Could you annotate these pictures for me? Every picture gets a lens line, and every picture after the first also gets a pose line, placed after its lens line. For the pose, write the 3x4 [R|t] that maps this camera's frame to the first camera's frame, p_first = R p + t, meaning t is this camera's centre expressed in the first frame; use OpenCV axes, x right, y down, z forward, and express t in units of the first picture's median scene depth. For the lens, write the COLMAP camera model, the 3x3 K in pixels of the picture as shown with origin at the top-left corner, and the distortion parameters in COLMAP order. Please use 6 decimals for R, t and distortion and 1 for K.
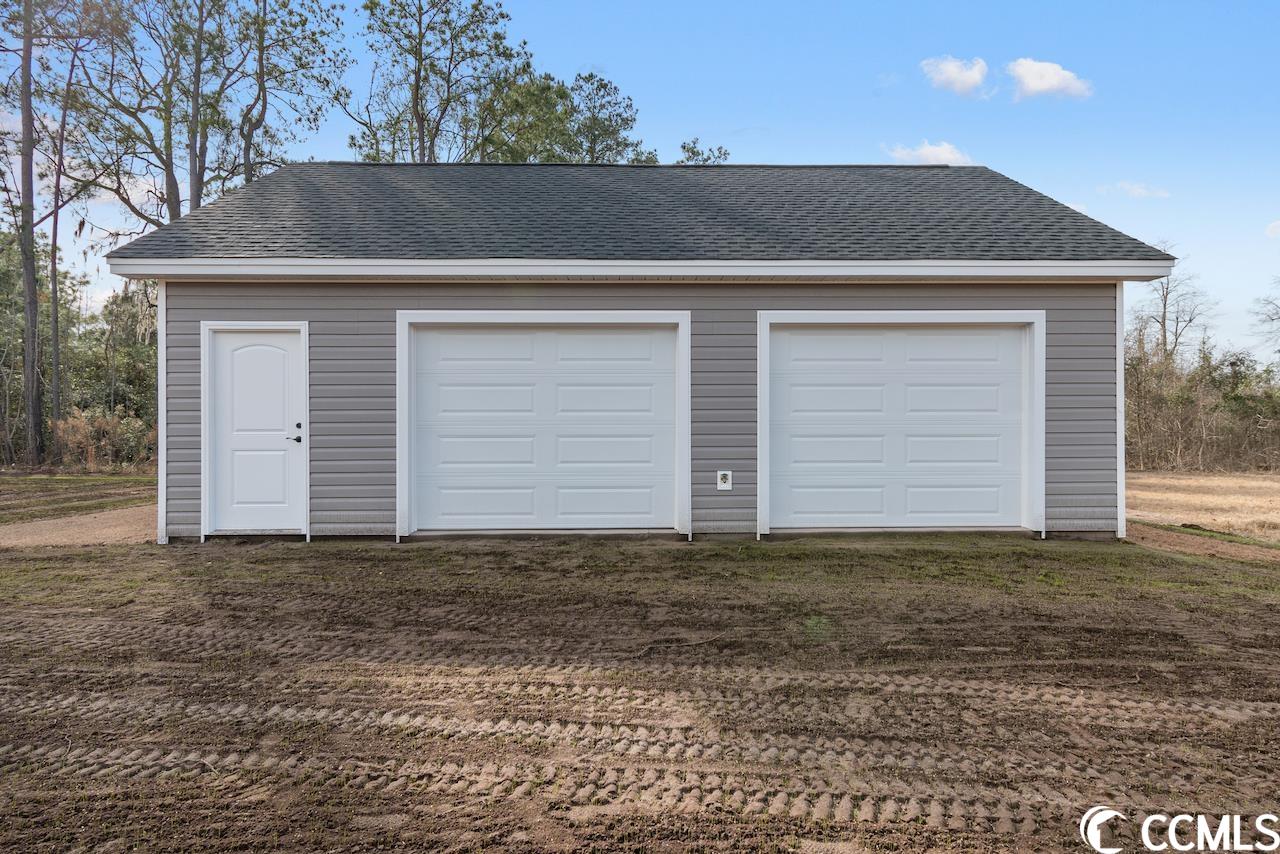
lens RADIAL K [[736.8, 0, 647.7], [0, 736.8, 426.6], [0, 0, 1]] dist [0.001091, 0.001228]
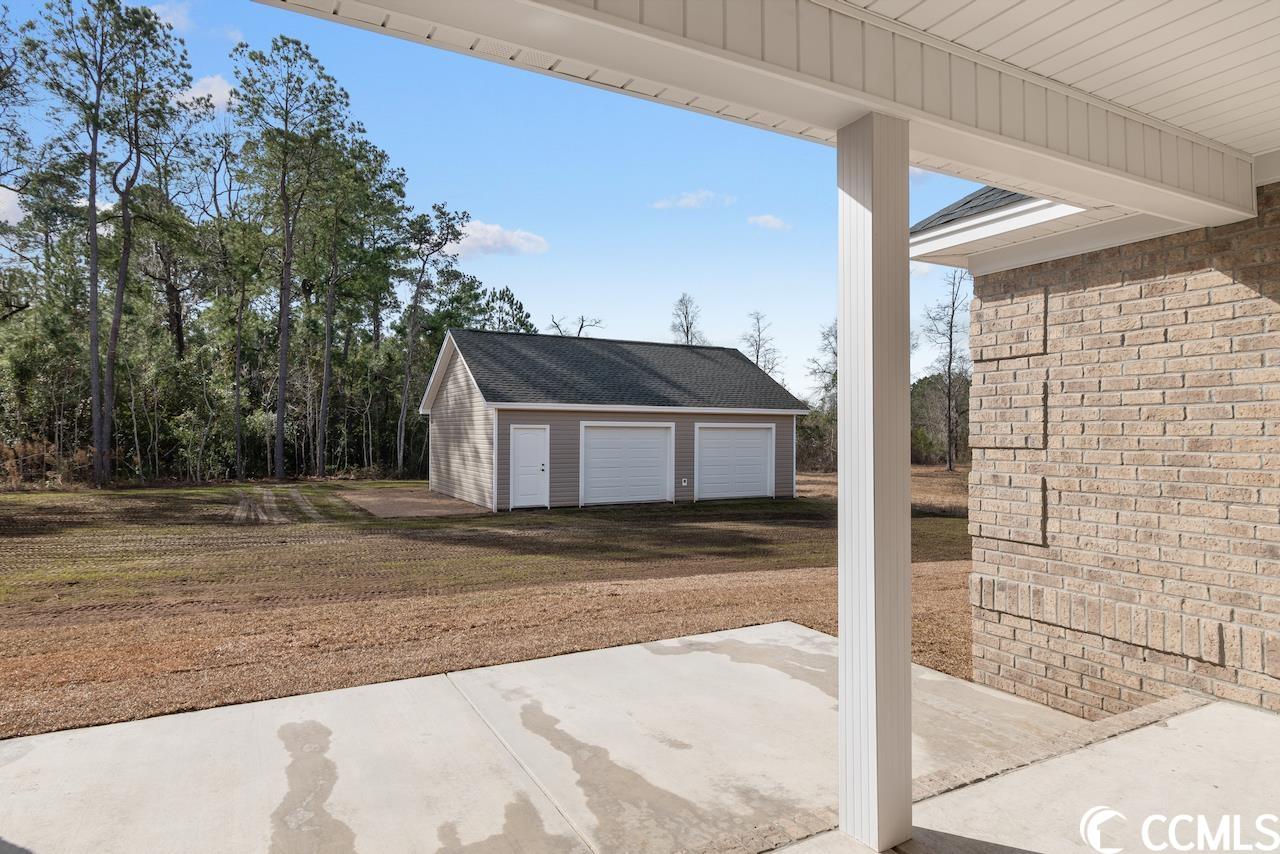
lens RADIAL K [[736.8, 0, 634.7], [0, 736.8, 428.7], [0, 0, 1]] dist [0.001091, 0.001228]
pose [[0.891053, 0.008819, 0.453813, -1.365174], [-0.007996, 0.999961, -0.003732, -0.121171], [-0.453828, -0.000304, 0.891089, -1.455005]]
